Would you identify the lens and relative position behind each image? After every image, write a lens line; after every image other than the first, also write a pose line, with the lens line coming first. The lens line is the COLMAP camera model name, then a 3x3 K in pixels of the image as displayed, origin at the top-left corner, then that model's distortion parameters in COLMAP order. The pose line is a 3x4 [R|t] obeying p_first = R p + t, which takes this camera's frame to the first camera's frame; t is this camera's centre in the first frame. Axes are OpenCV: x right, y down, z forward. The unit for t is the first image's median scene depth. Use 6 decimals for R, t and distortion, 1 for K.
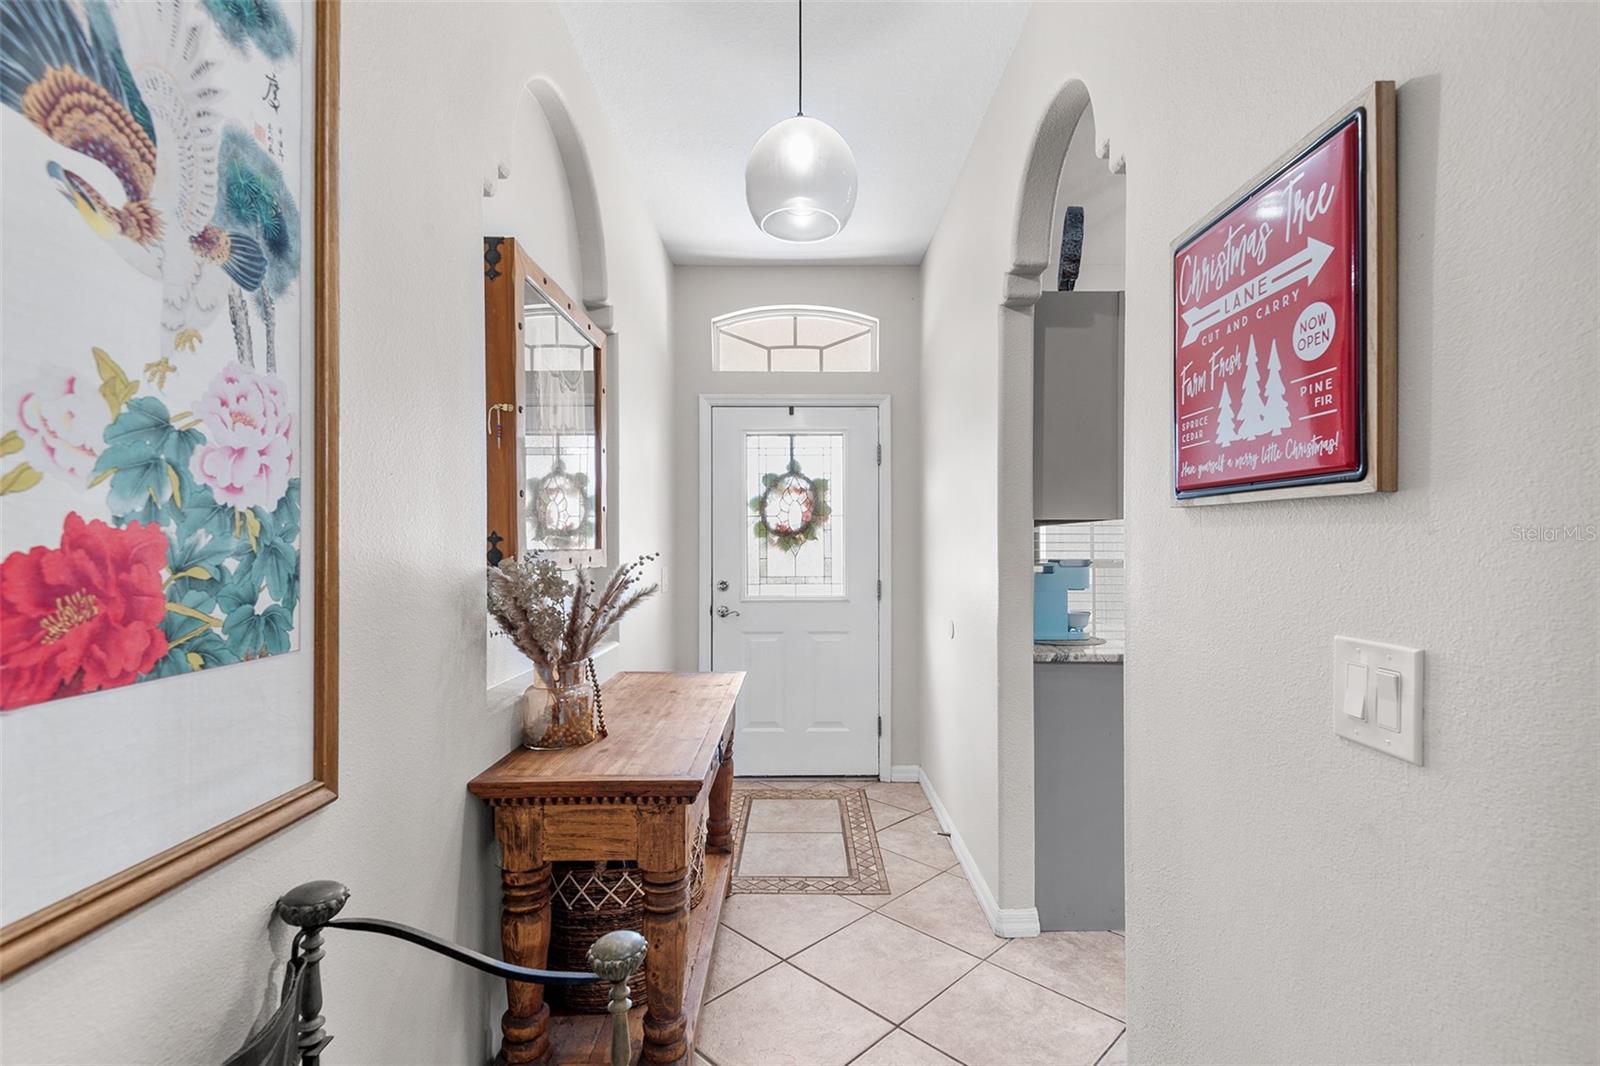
lens RADIAL K [[733.6, 0, 796.0], [0, 733.6, 546.3], [0, 0, 1]] dist [0.027572, -0.018070]
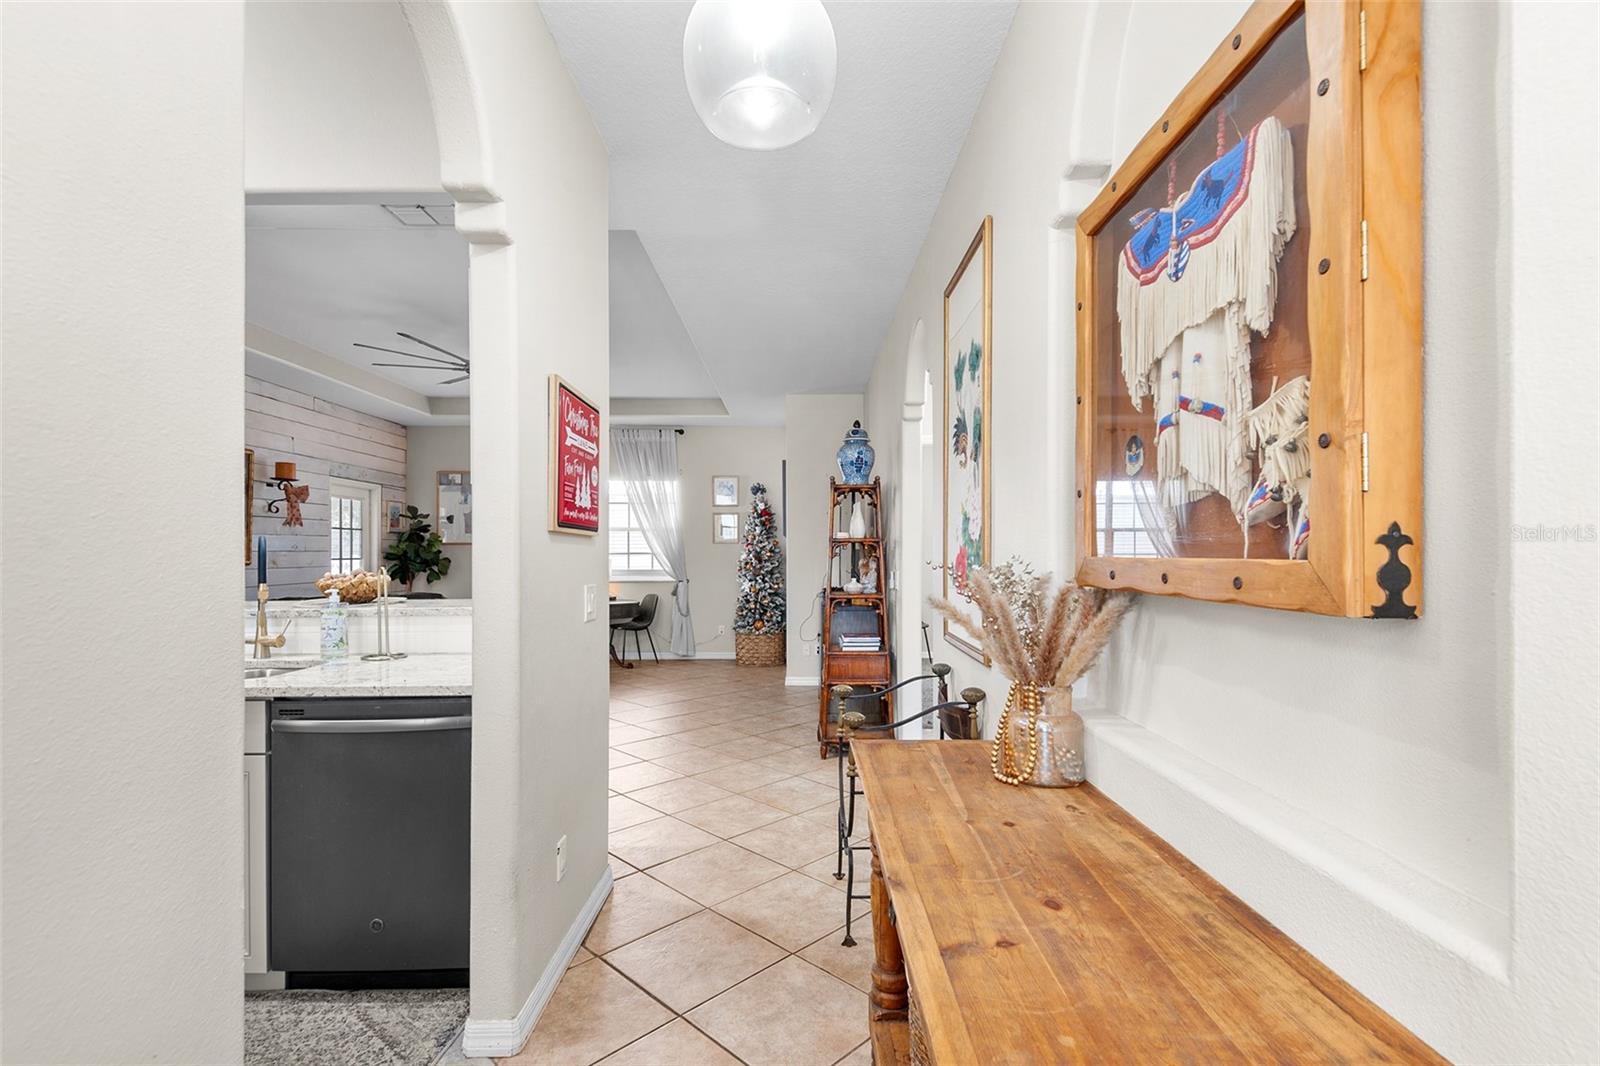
lens RADIAL K [[733.6, 0, 805.9], [0, 733.6, 549.0], [0, 0, 1]] dist [0.027572, -0.018070]
pose [[-0.999885, 0.006269, -0.013803, -0.020150], [0.006327, 0.999971, -0.004175, -0.005222], [0.013776, -0.004262, -0.999896, 1.821109]]
